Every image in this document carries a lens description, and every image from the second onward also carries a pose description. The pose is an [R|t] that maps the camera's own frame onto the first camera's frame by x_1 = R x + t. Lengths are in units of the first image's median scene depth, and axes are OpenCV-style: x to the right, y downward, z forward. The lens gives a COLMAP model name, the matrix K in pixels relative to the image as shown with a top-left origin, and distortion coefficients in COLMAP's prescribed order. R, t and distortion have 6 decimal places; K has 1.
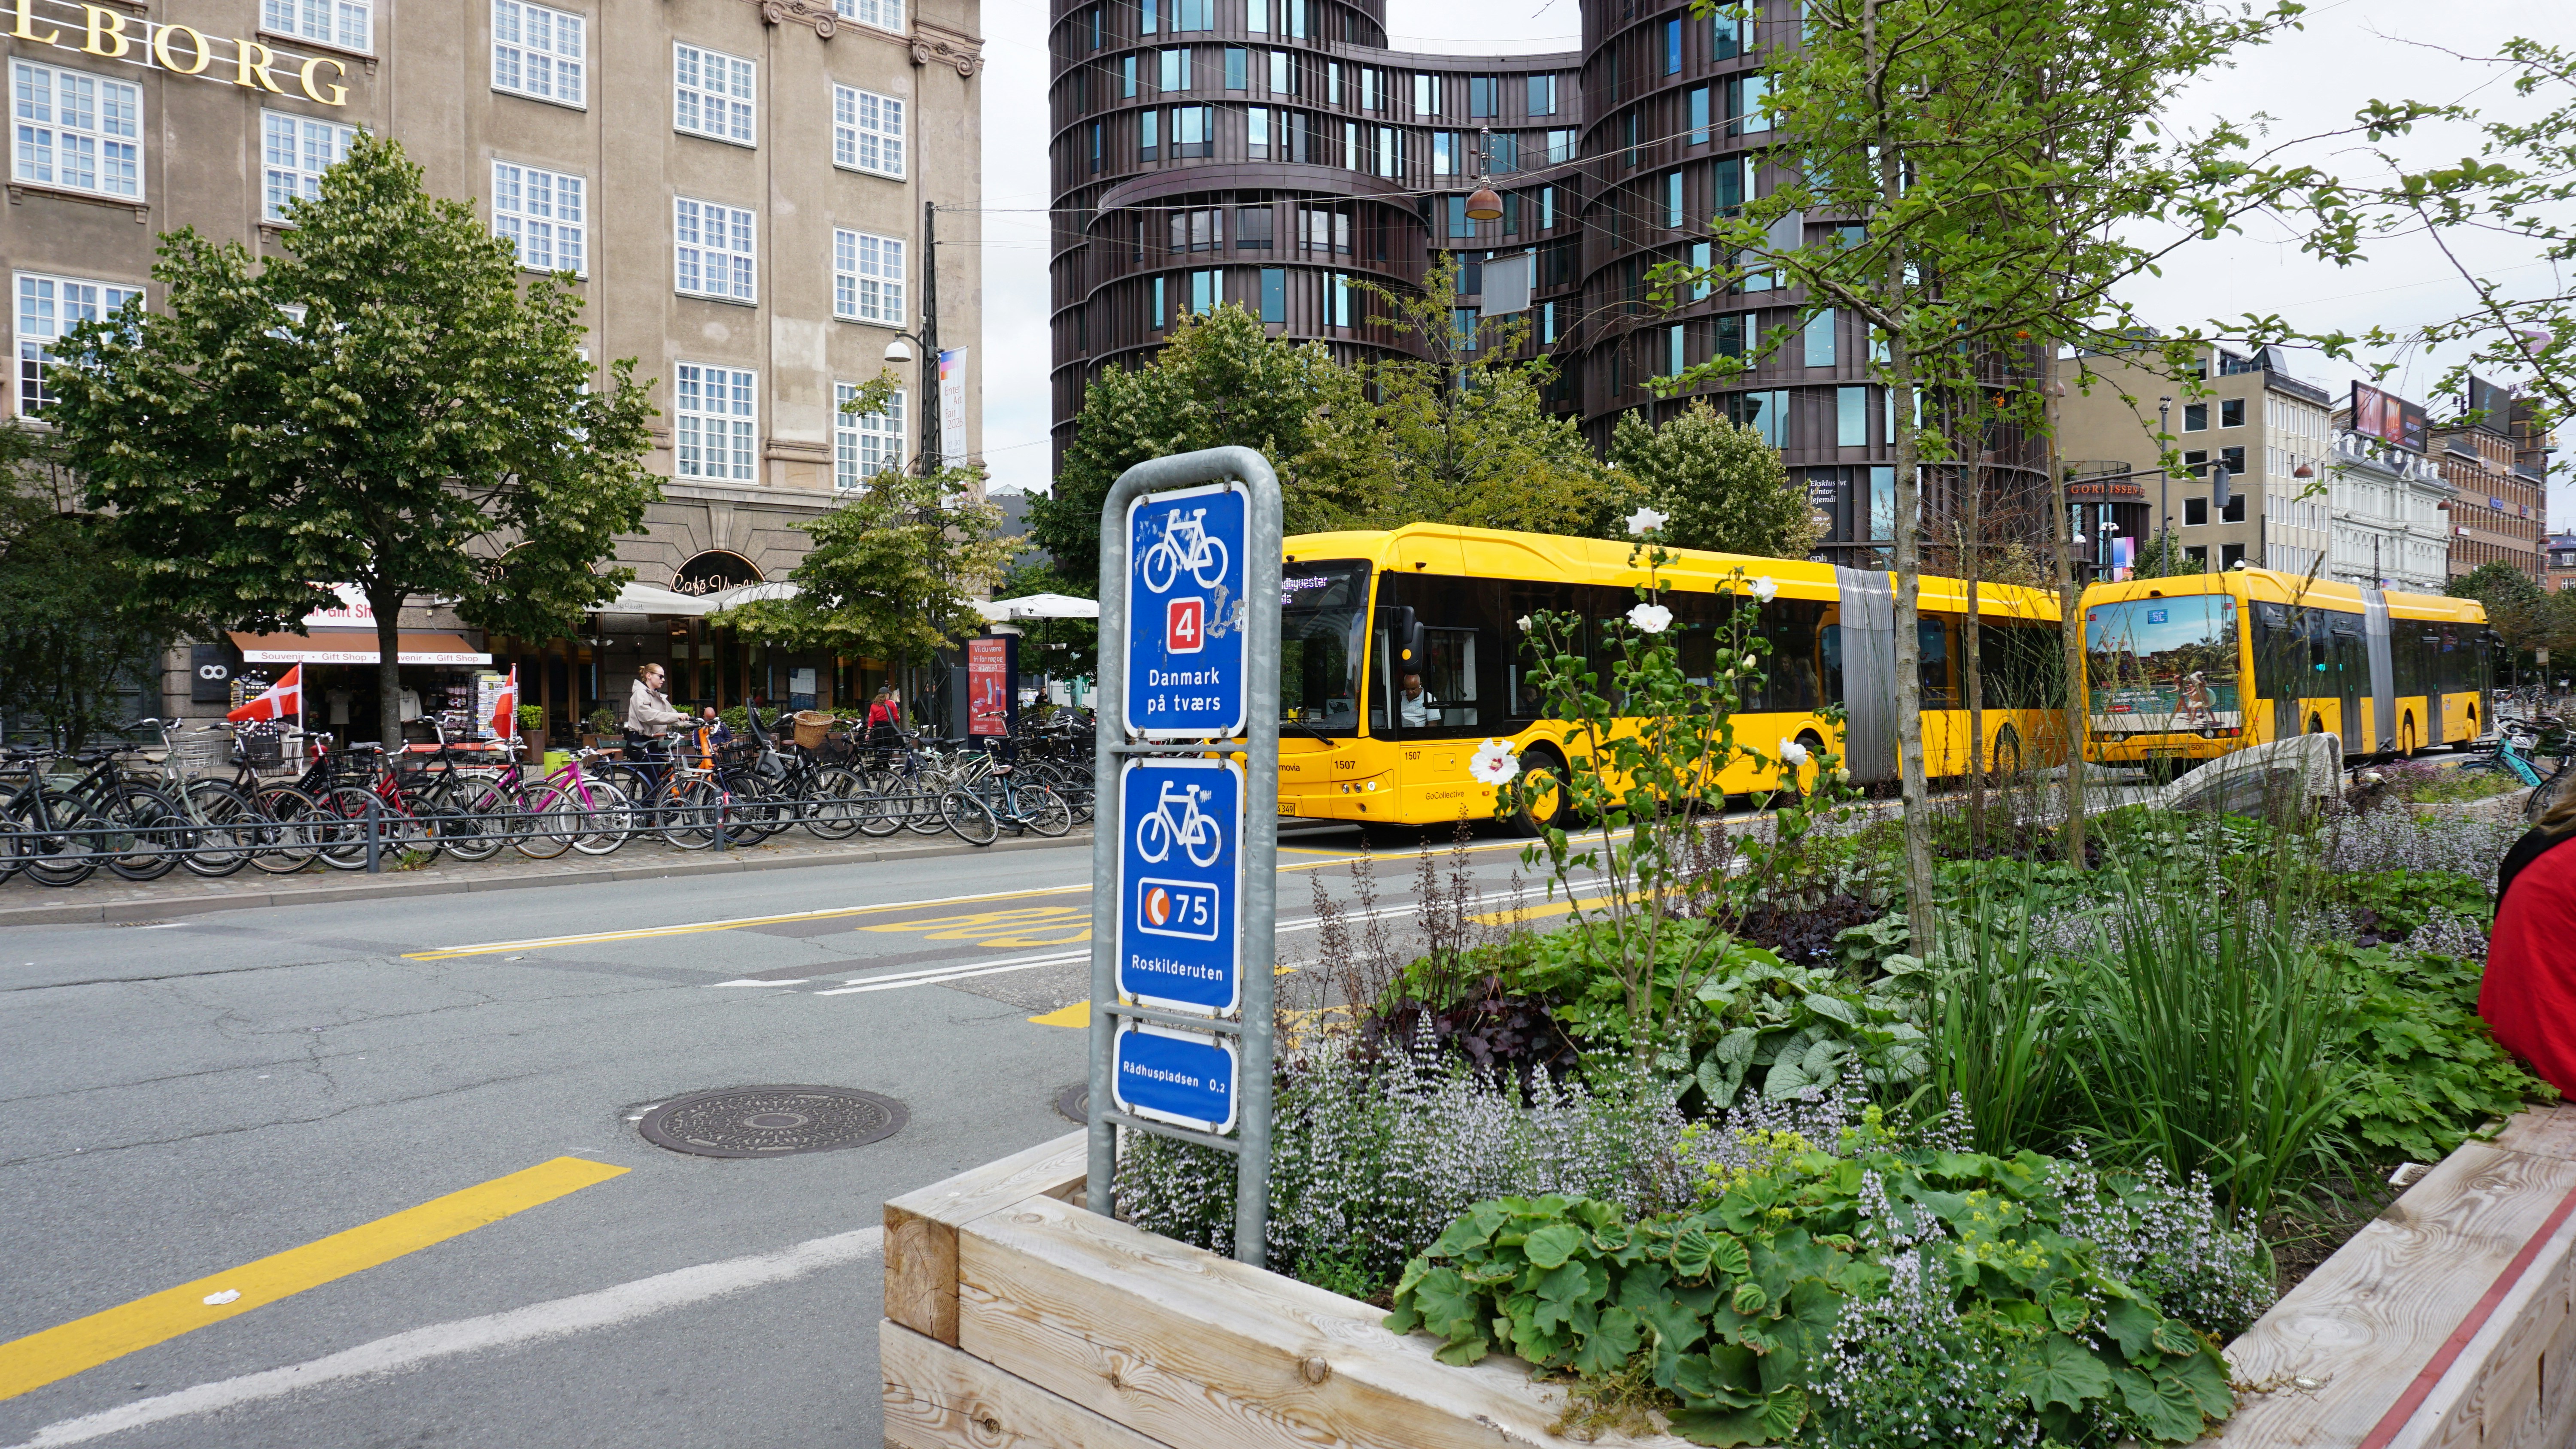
lens RADIAL K [[1698.8, 0, 1284.6], [0, 1698.8, 721.4], [0, 0, 1]] dist [-0.029957, 0.000332]
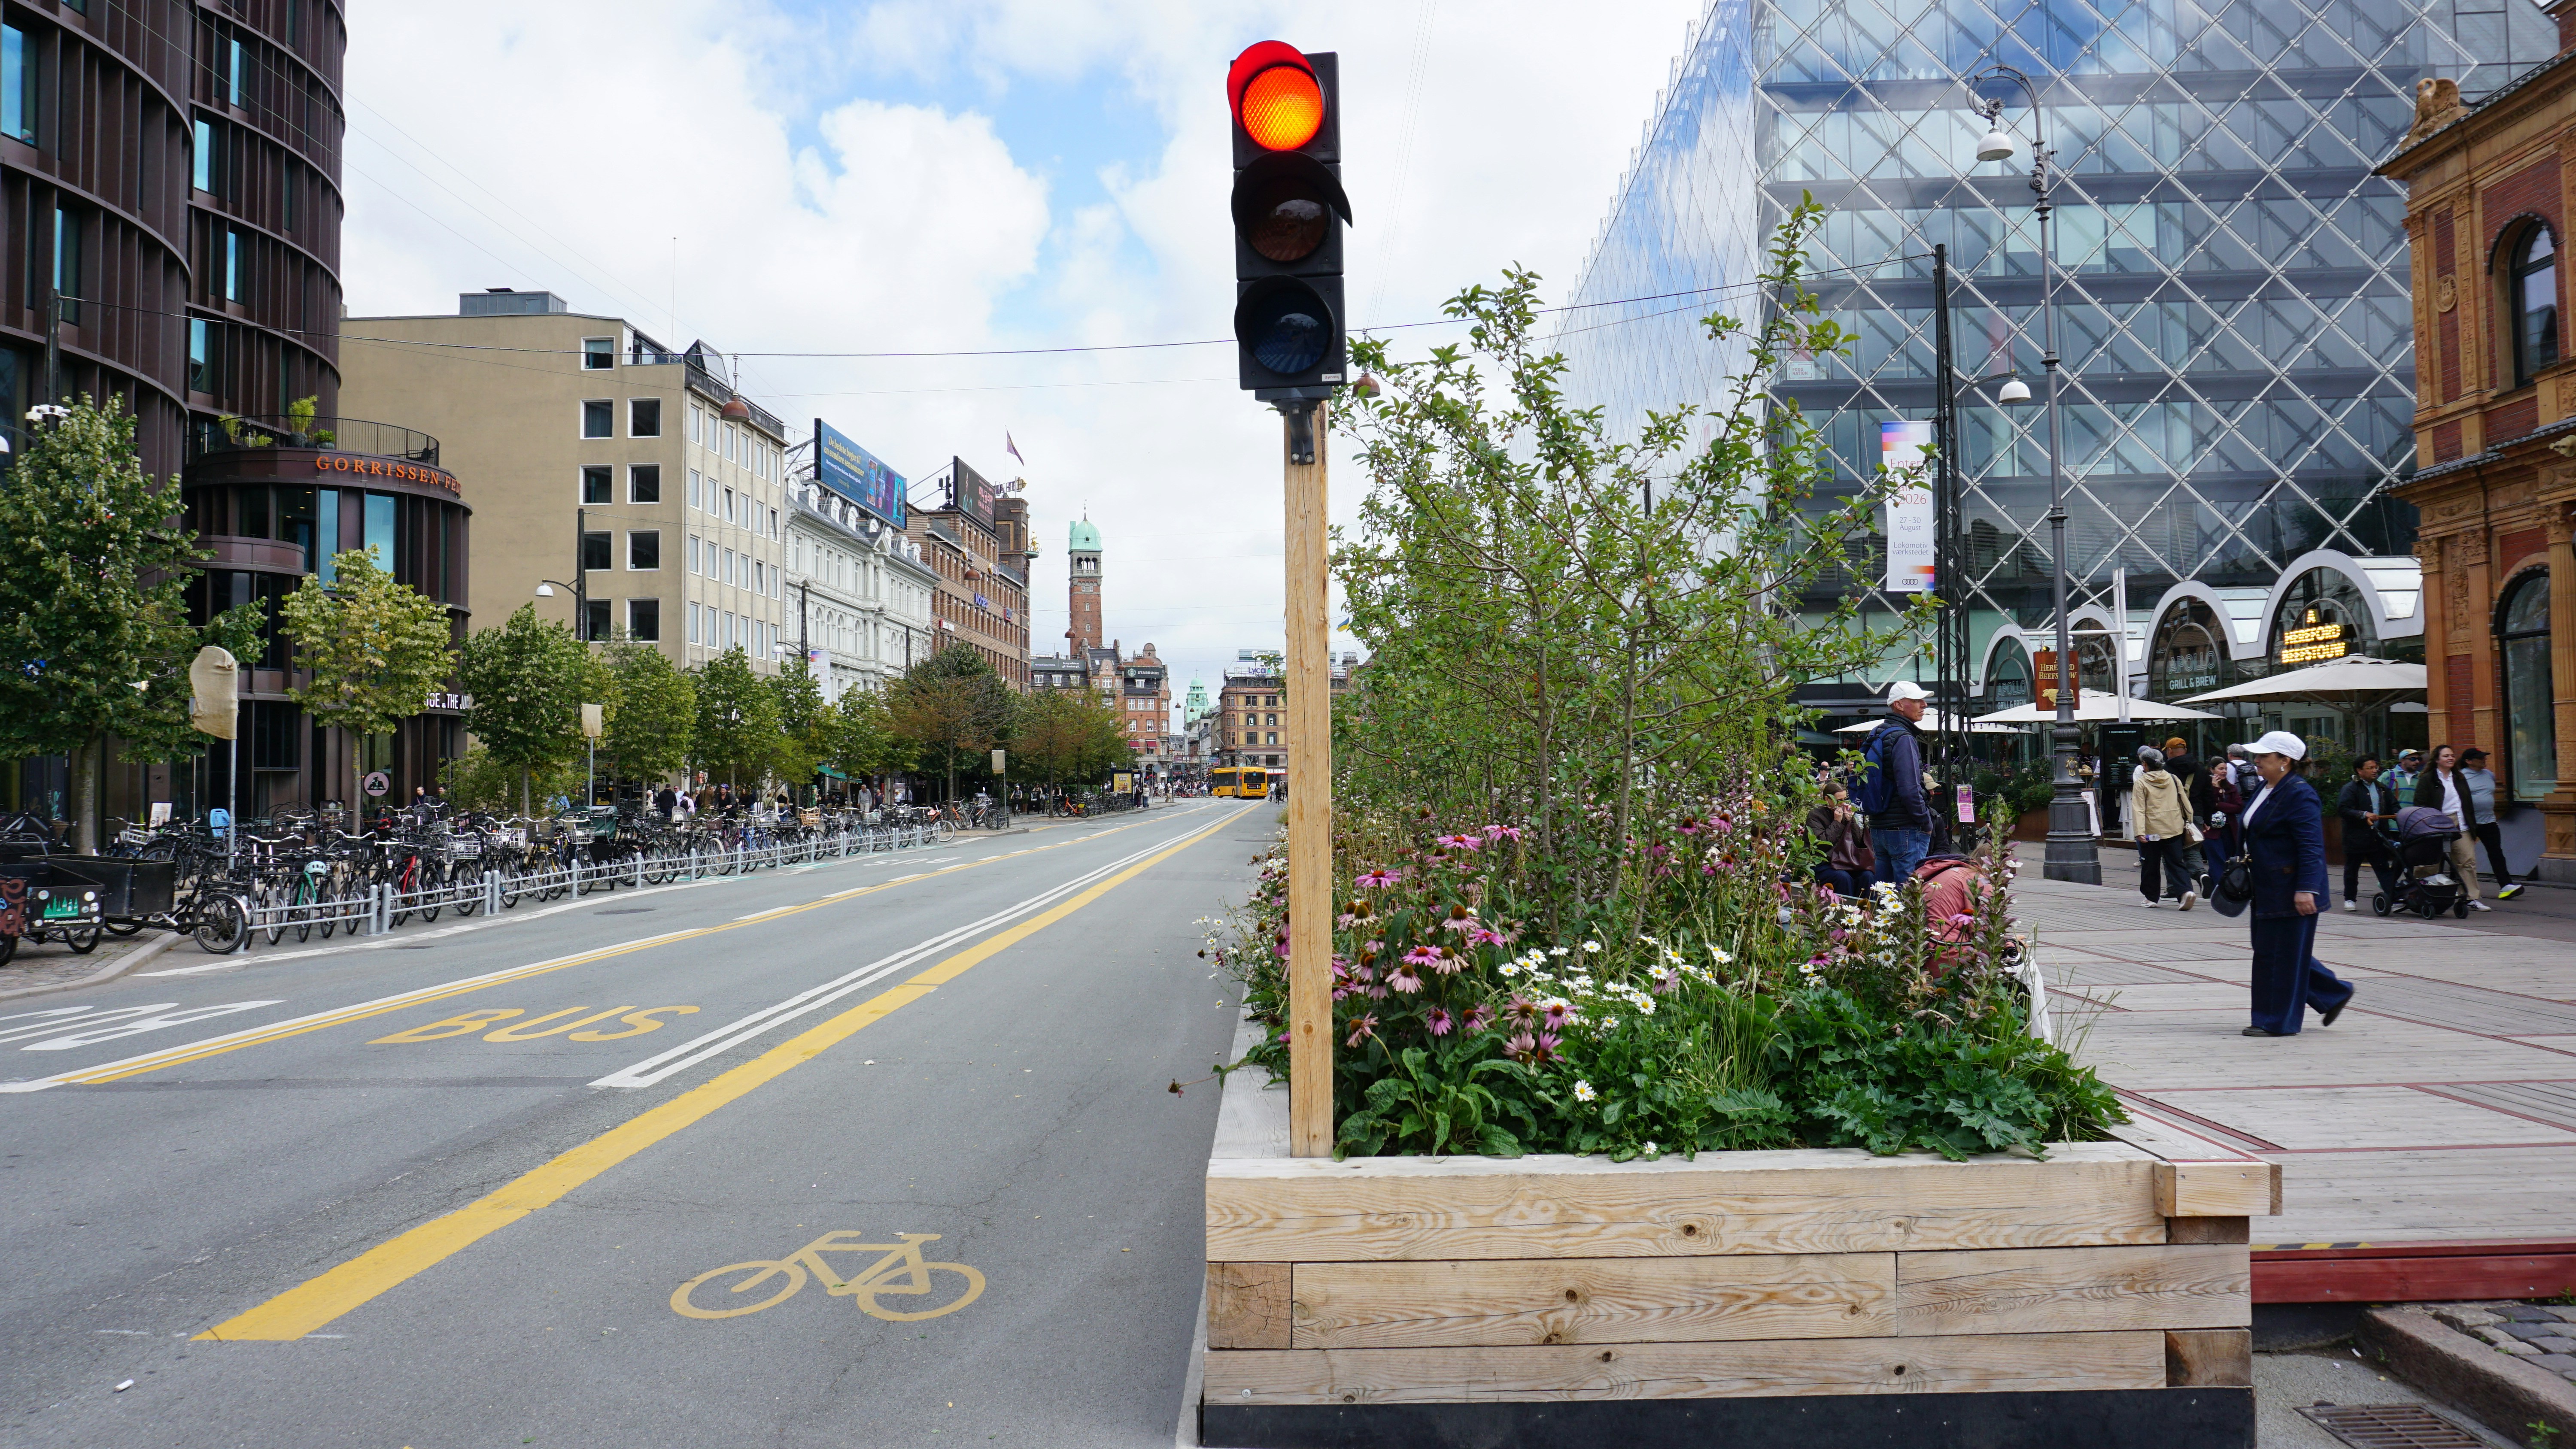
lens RADIAL K [[1698.8, 0, 1272.8], [0, 1698.8, 728.6], [0, 0, 1]] dist [-0.029957, 0.000332]
pose [[0.712715, 0.031397, 0.700751, 0.229750], [0.010308, 0.998421, -0.055218, -0.007614], [-0.701378, 0.046578, 0.711266, 0.277029]]
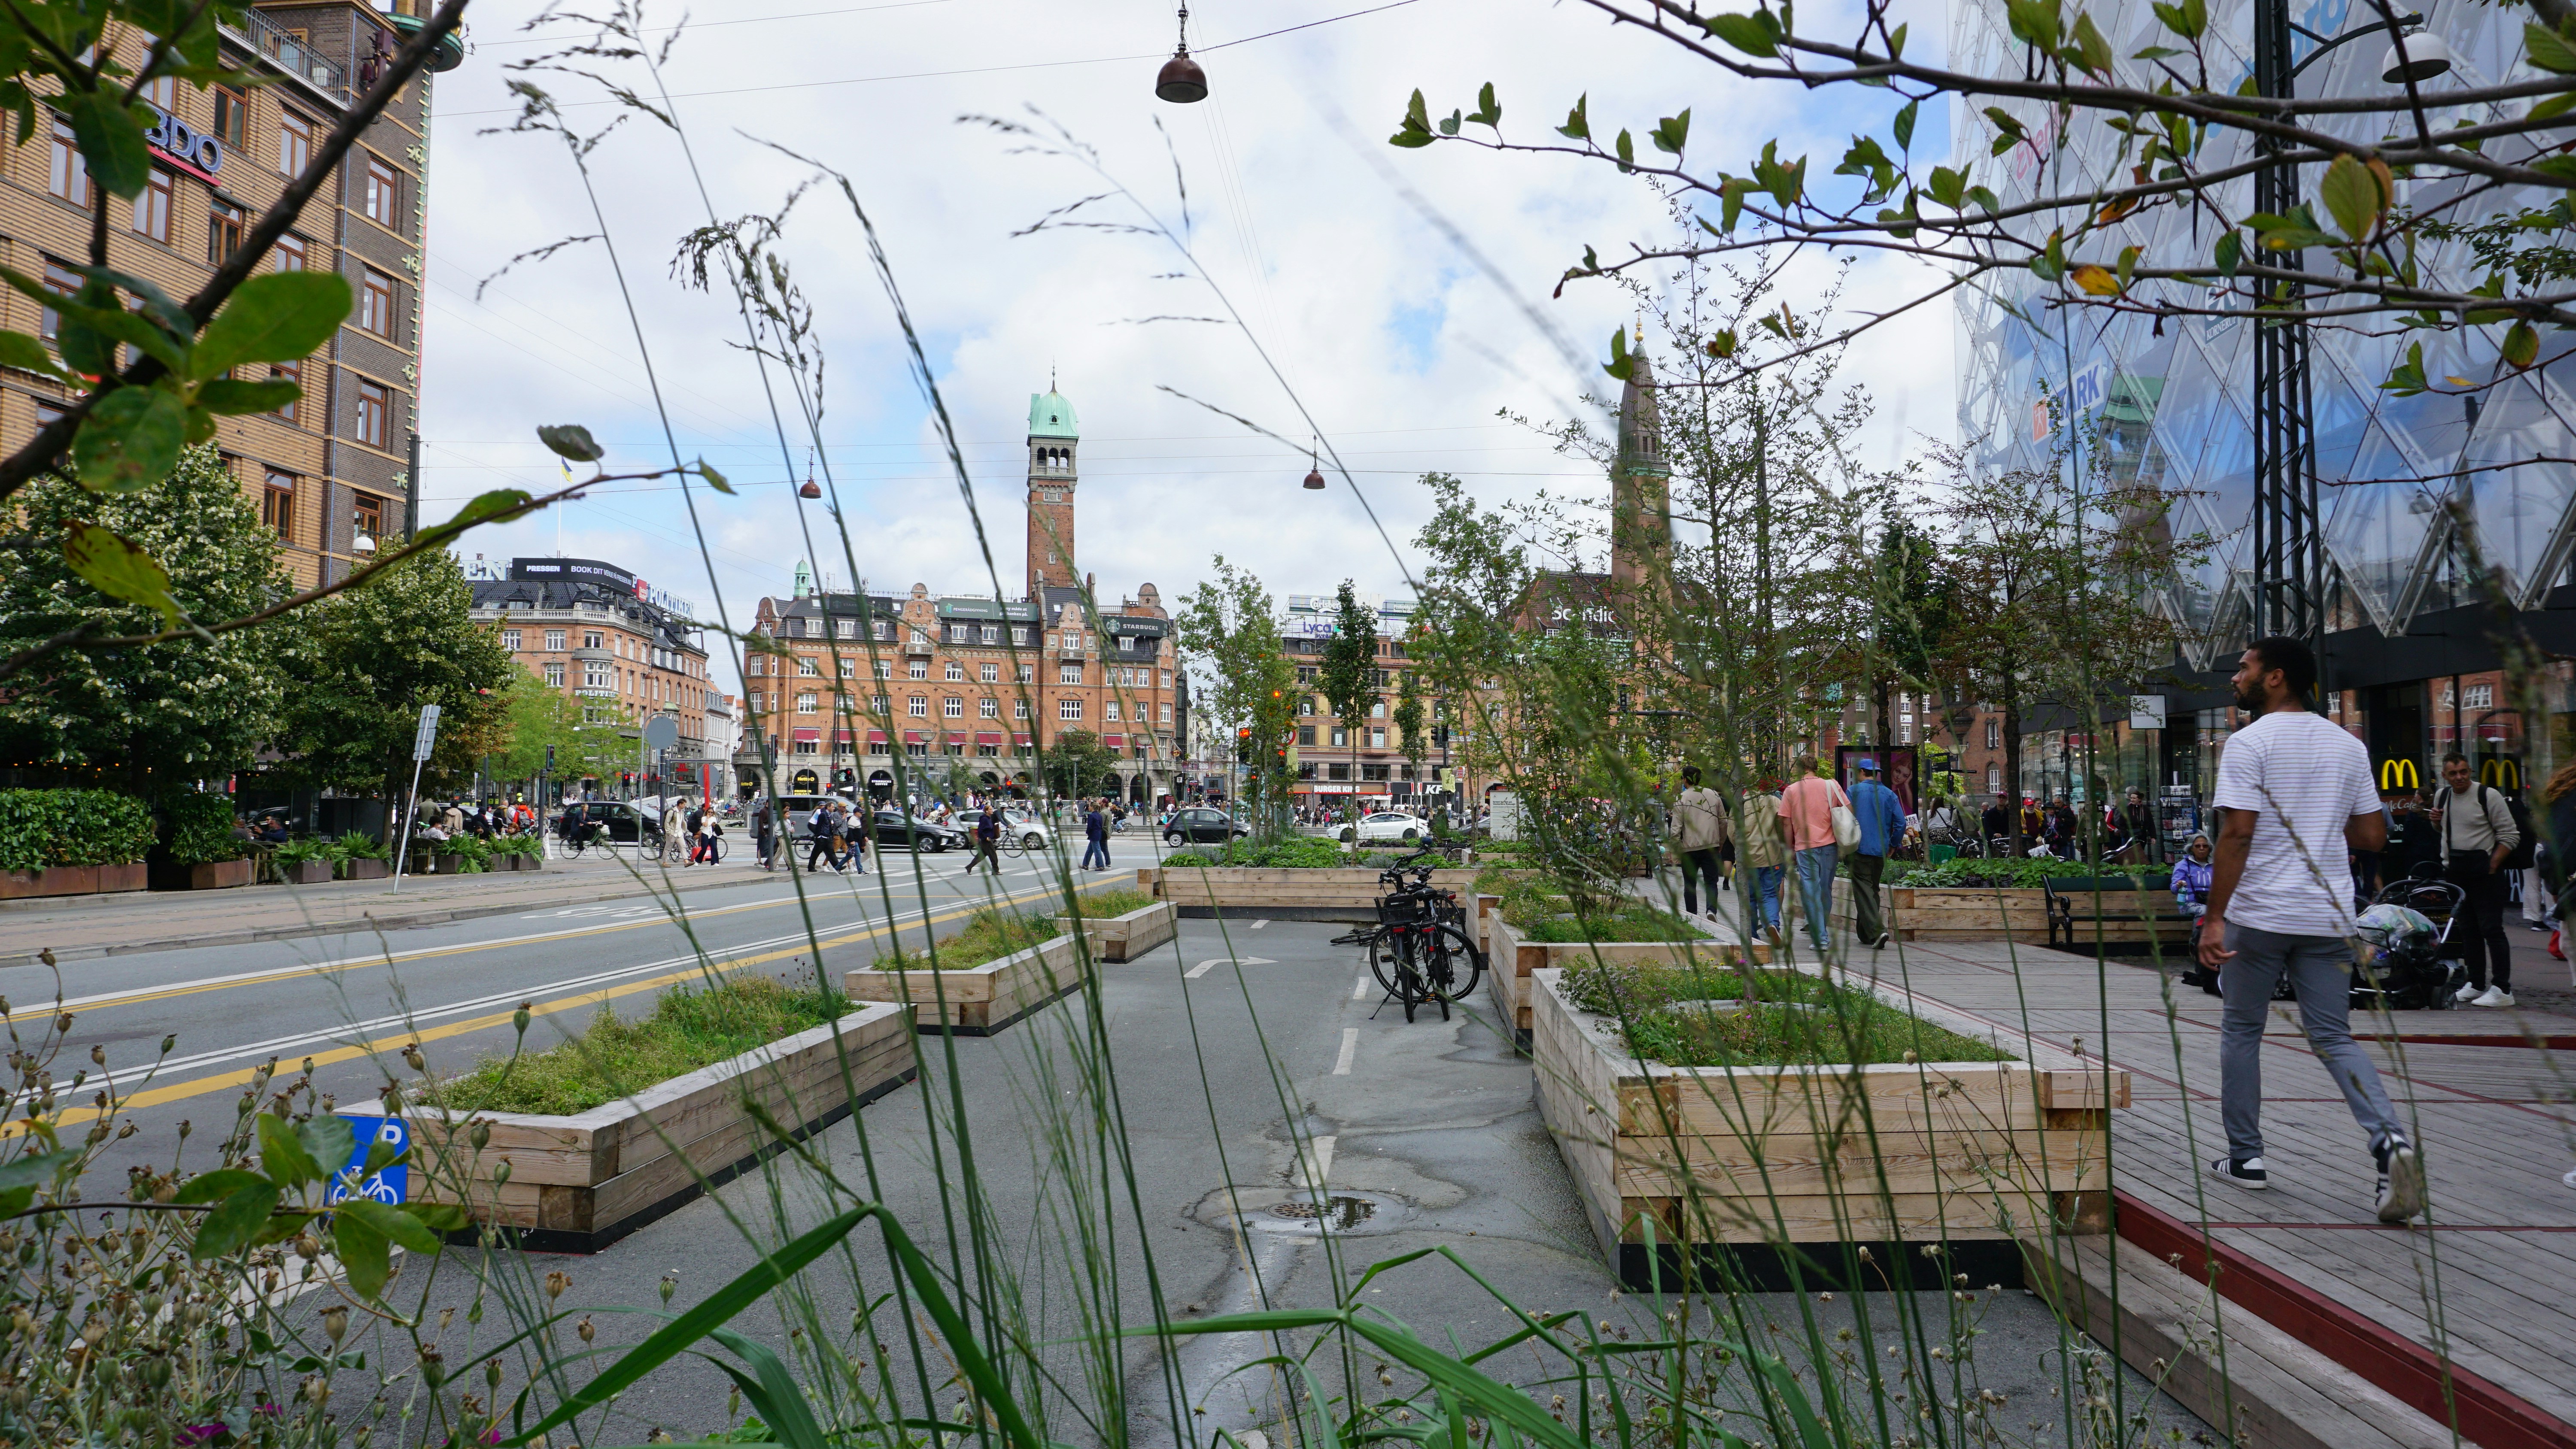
lens RADIAL K [[1698.8, 0, 1293.5], [0, 1698.8, 722.7], [0, 0, 1]] dist [-0.029957, 0.000332]
pose [[0.744563, 0.045323, 0.666011, 0.962906], [-0.007445, 0.998194, -0.059607, -0.053240], [-0.667510, 0.039423, 0.743556, 0.973138]]
